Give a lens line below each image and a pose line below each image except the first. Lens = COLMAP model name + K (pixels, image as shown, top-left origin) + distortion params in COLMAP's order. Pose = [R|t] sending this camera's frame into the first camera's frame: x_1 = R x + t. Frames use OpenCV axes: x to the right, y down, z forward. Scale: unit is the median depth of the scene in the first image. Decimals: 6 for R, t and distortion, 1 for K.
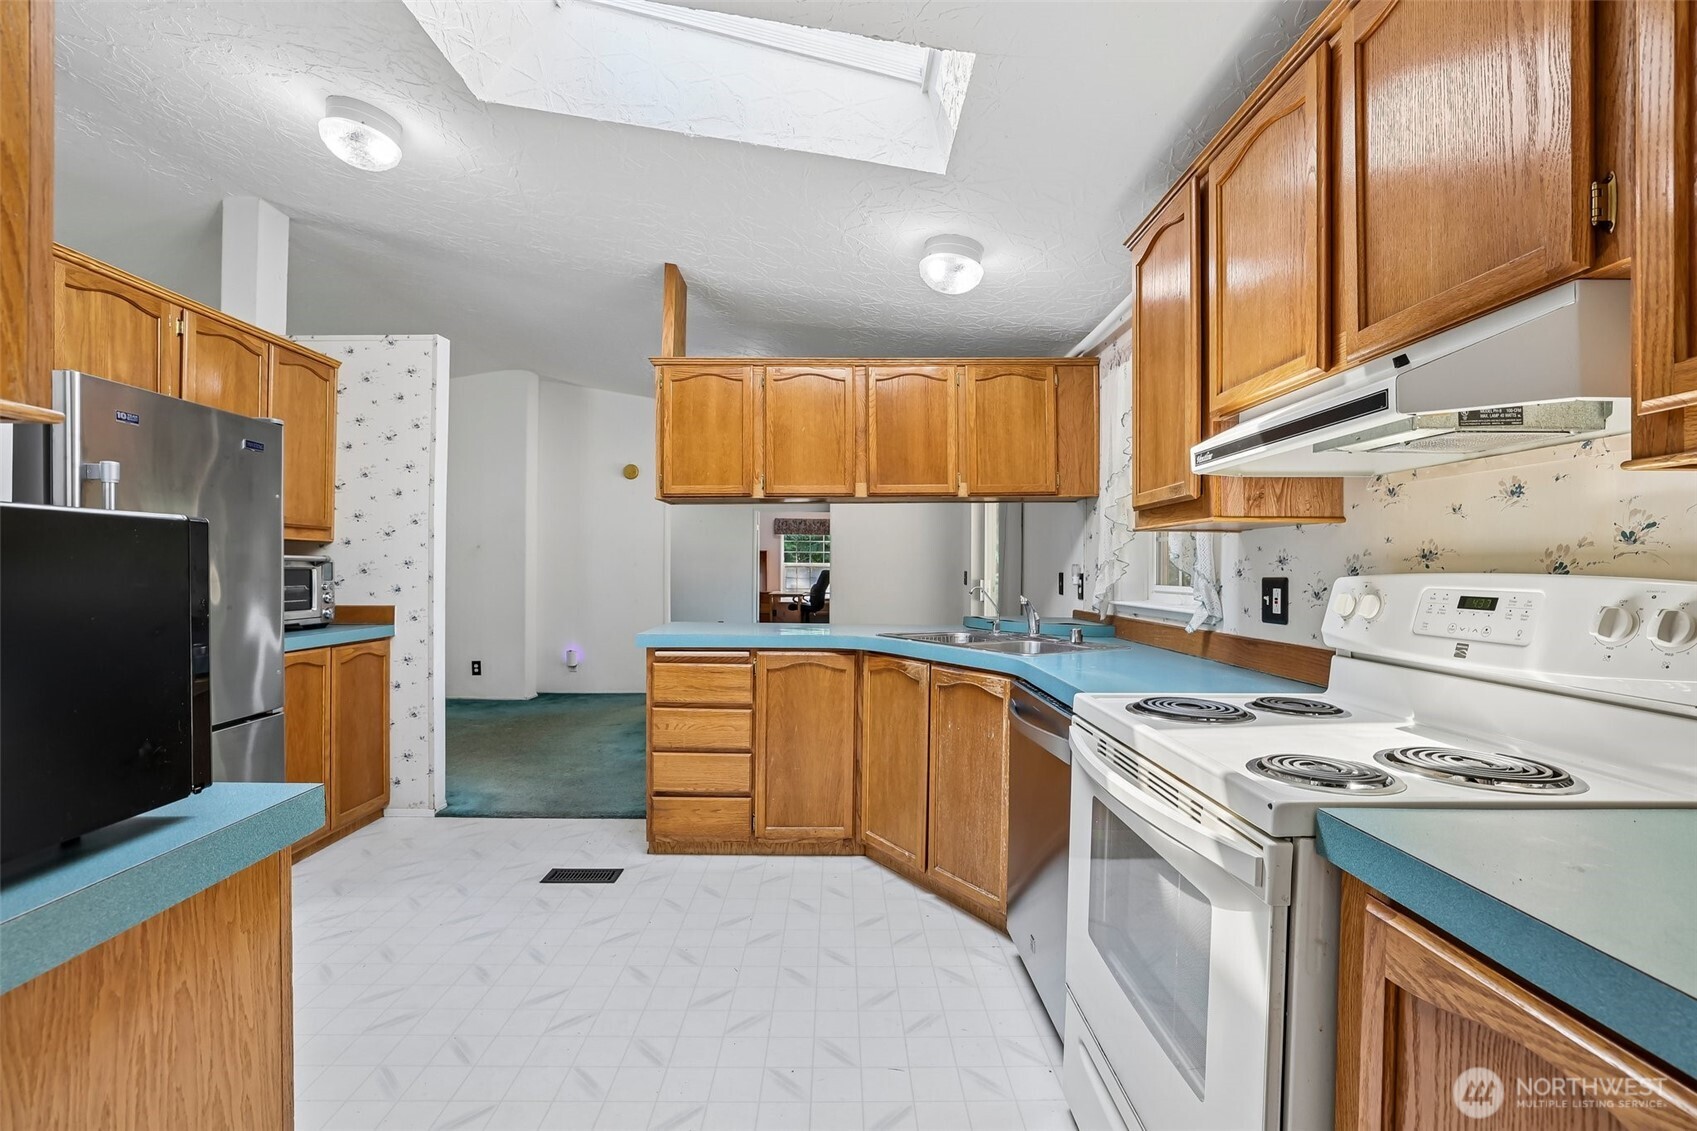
lens RADIAL K [[750.0, 0, 852.3], [0, 750.0, 570.5], [0, 0, 1]] dist [-0.045801, 0.016718]
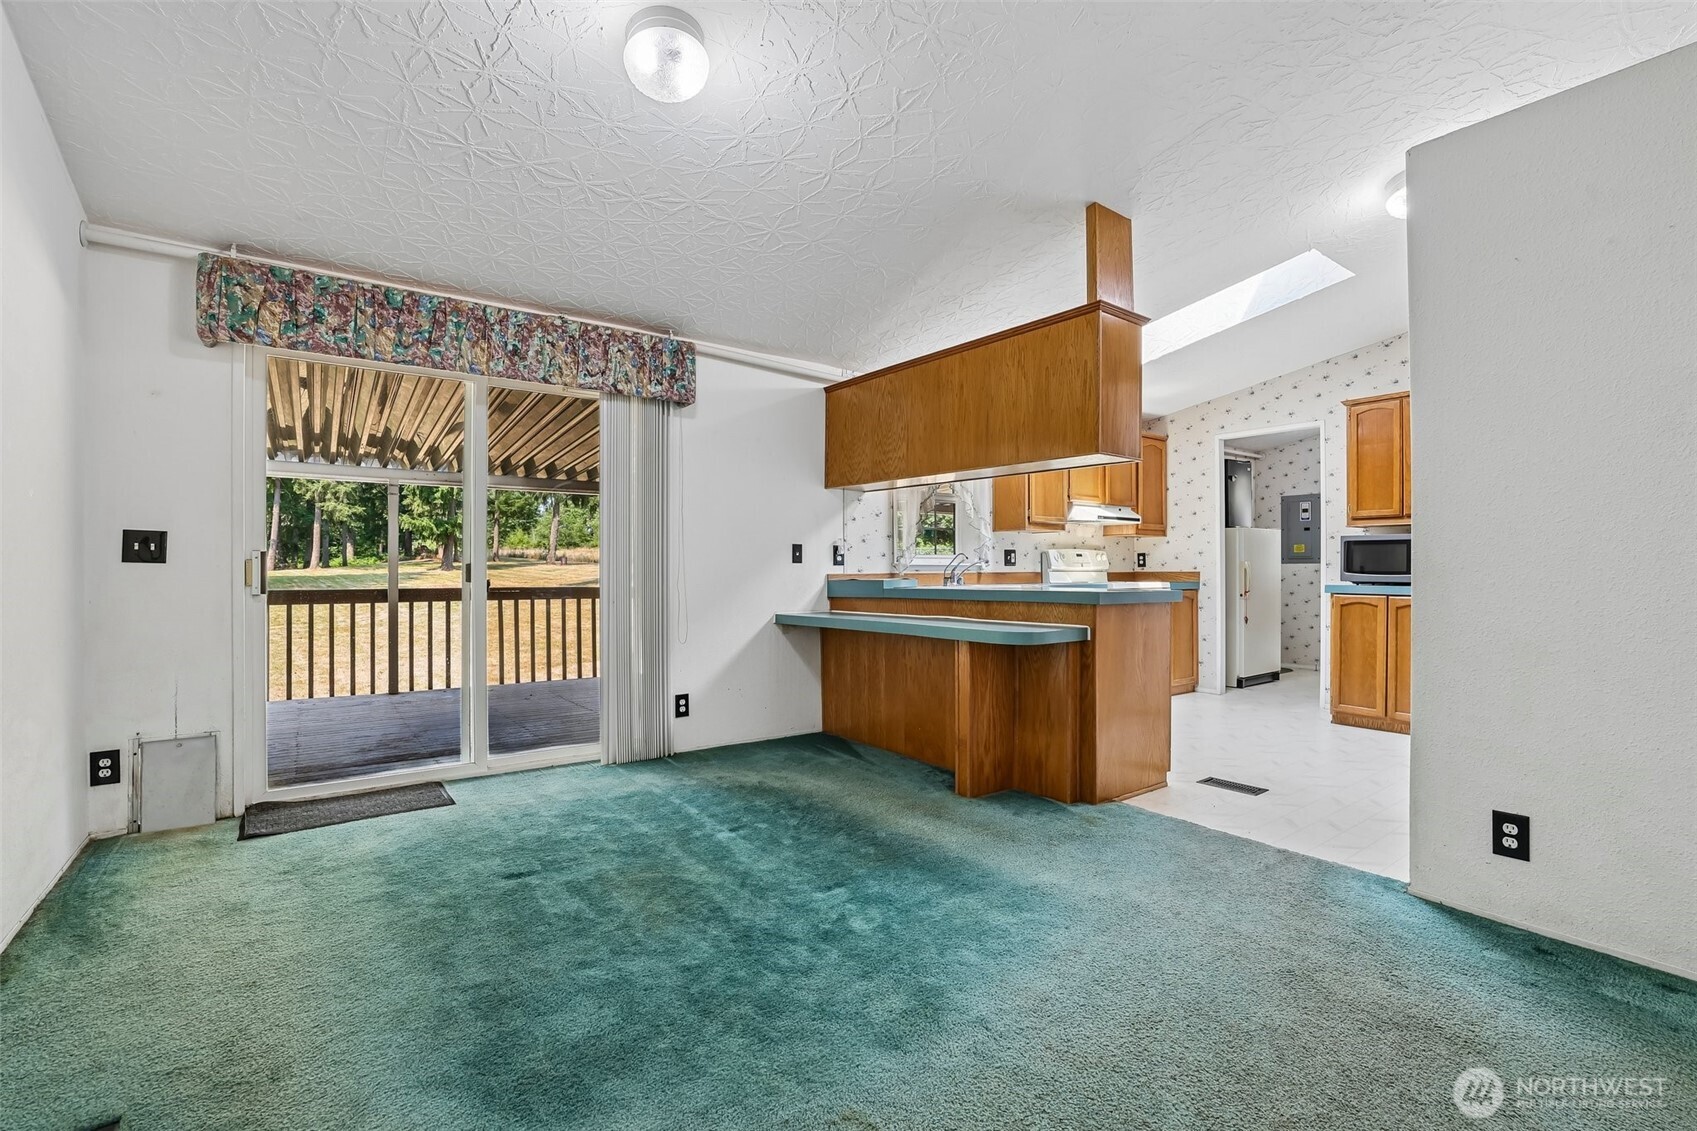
lens RADIAL K [[750.0, 0, 852.9], [0, 750.0, 569.8], [0, 0, 1]] dist [-0.045801, 0.016718]
pose [[-0.581331, -0.004949, 0.813652, -0.853401], [-0.001307, 0.999986, 0.005149, 0.044093], [-0.813666, 0.001929, -0.581329, 1.908779]]
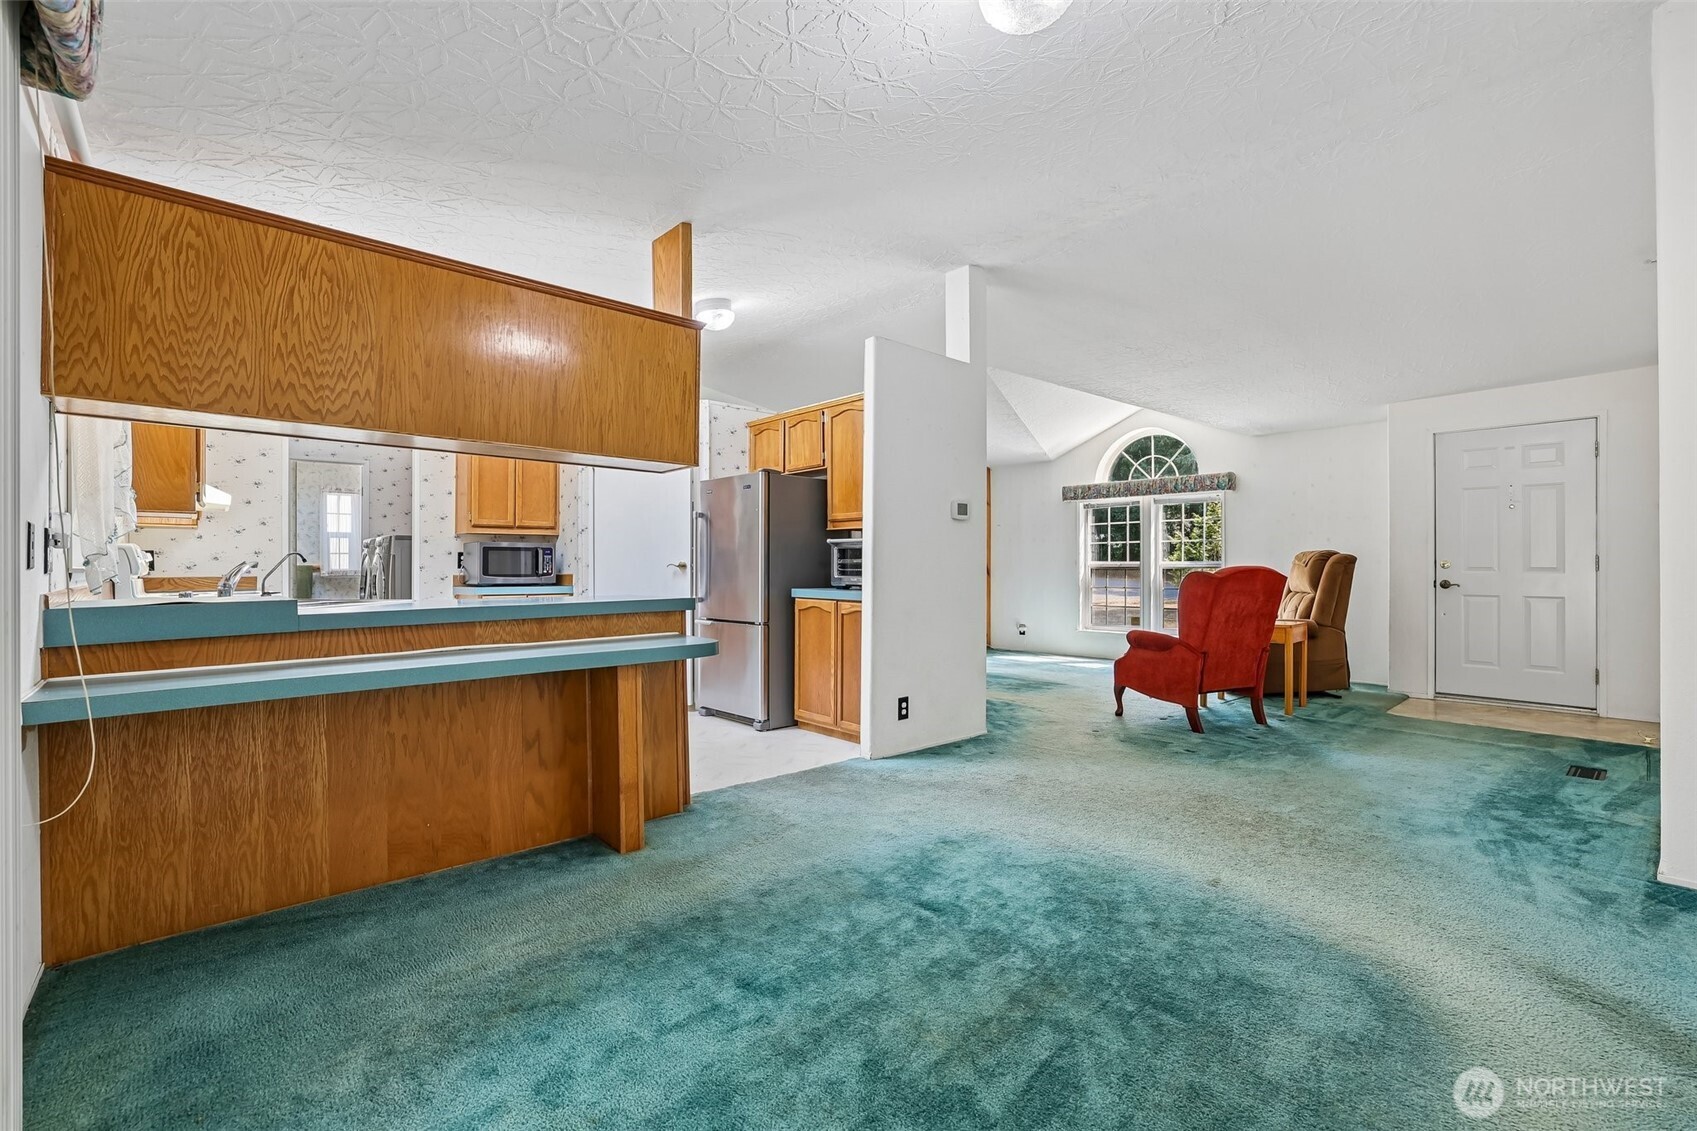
lens RADIAL K [[750.0, 0, 848.2], [0, 750.0, 562.7], [0, 0, 1]] dist [-0.045801, 0.016718]
pose [[-0.757461, -0.006559, -0.652848, 0.230252], [-0.003544, 0.999976, -0.005935, 0.034274], [0.652871, -0.002182, -0.757466, 1.991304]]
